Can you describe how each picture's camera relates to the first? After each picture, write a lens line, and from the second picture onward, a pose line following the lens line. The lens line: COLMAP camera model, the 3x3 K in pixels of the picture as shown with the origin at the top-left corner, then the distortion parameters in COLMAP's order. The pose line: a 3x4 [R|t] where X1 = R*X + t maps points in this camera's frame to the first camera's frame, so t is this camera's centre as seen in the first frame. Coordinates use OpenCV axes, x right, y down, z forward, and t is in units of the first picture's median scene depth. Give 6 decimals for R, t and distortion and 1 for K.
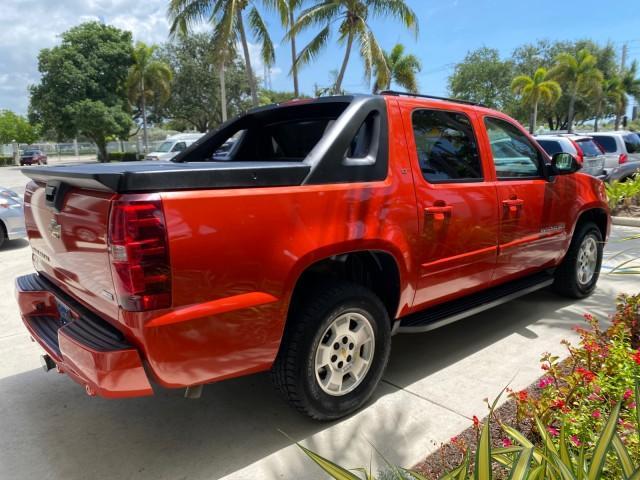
lens RADIAL K [[498.4, 0, 323.0], [0, 498.4, 240.5], [0, 0, 1]] dist [0.009688, -0.010788]
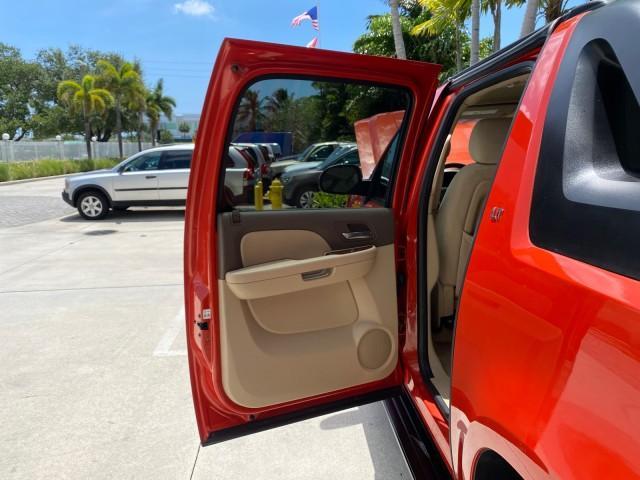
lens RADIAL K [[498.4, 0, 318.6], [0, 498.4, 239.5], [0, 0, 1]] dist [0.009688, -0.010788]
pose [[0.619744, -0.130751, 0.773836, -0.047504], [0.152959, 0.987239, 0.044308, -0.016549], [-0.769754, 0.090906, 0.631835, 0.098005]]
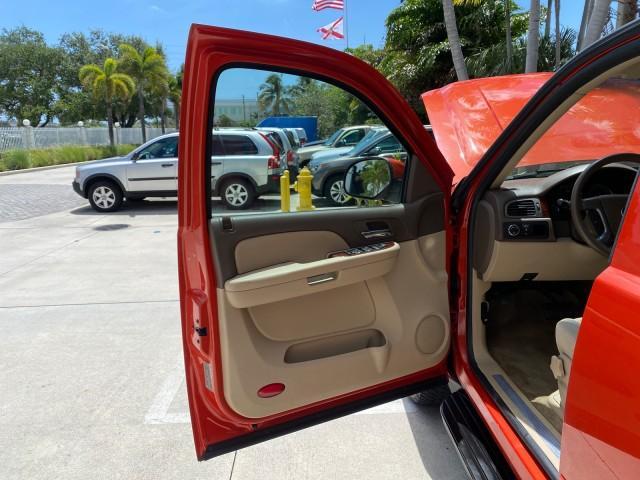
lens RADIAL K [[498.4, 0, 319.9], [0, 498.4, 235.3], [0, 0, 1]] dist [0.009688, -0.010788]
pose [[0.654234, -0.145427, 0.742178, -0.028565], [0.152697, 0.986528, 0.058703, -0.020715], [-0.740717, 0.074922, 0.667627, 0.117994]]
